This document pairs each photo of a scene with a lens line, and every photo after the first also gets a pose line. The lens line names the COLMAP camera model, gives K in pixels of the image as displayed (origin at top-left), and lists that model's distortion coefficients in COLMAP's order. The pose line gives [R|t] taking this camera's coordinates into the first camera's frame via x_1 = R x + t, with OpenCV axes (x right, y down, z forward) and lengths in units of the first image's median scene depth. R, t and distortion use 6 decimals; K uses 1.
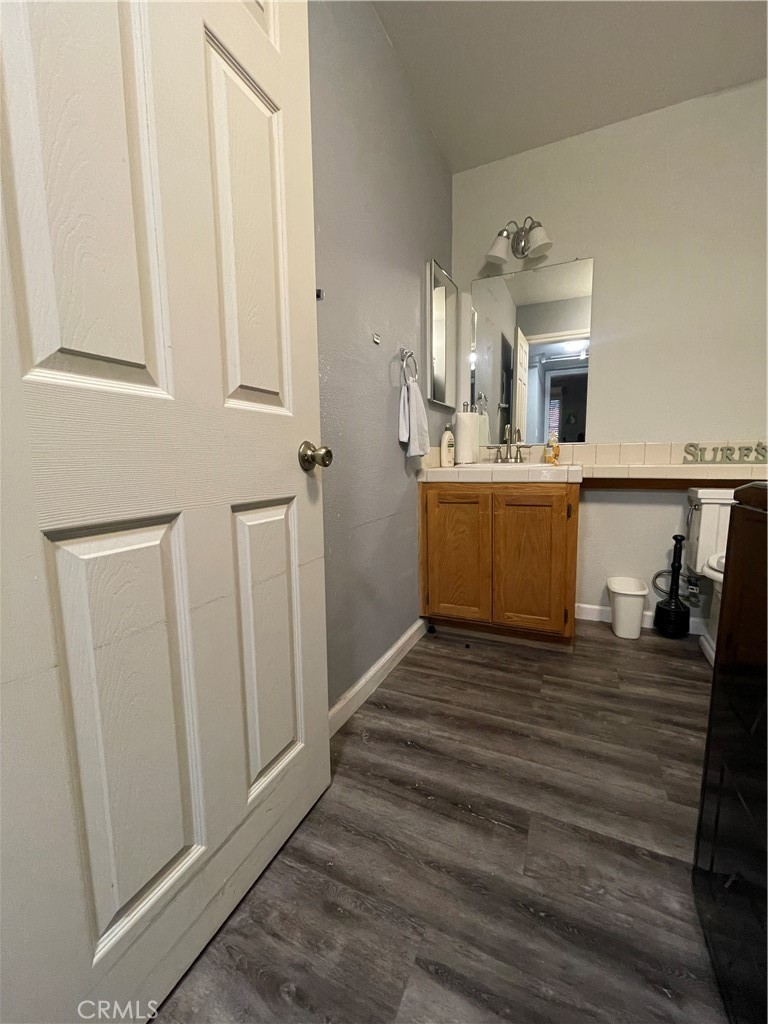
lens RADIAL K [[414.6, 0, 386.5], [0, 414.6, 511.1], [0, 0, 1]] dist [-0.003194, 0.000600]
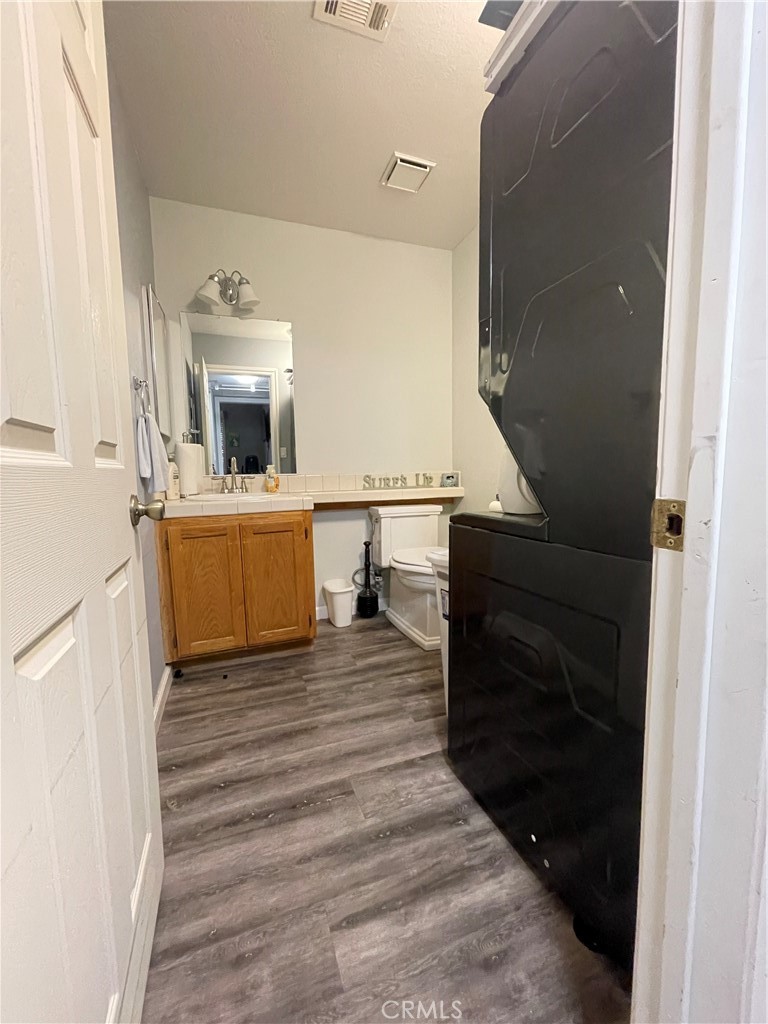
lens RADIAL K [[414.6, 0, 384.3], [0, 414.6, 511.3], [0, 0, 1]] dist [-0.003194, 0.000600]
pose [[0.698020, -0.070381, 0.712612, -0.248740], [0.098135, 0.995171, 0.002163, -0.043330], [-0.709322, 0.068423, 0.701555, -0.012492]]
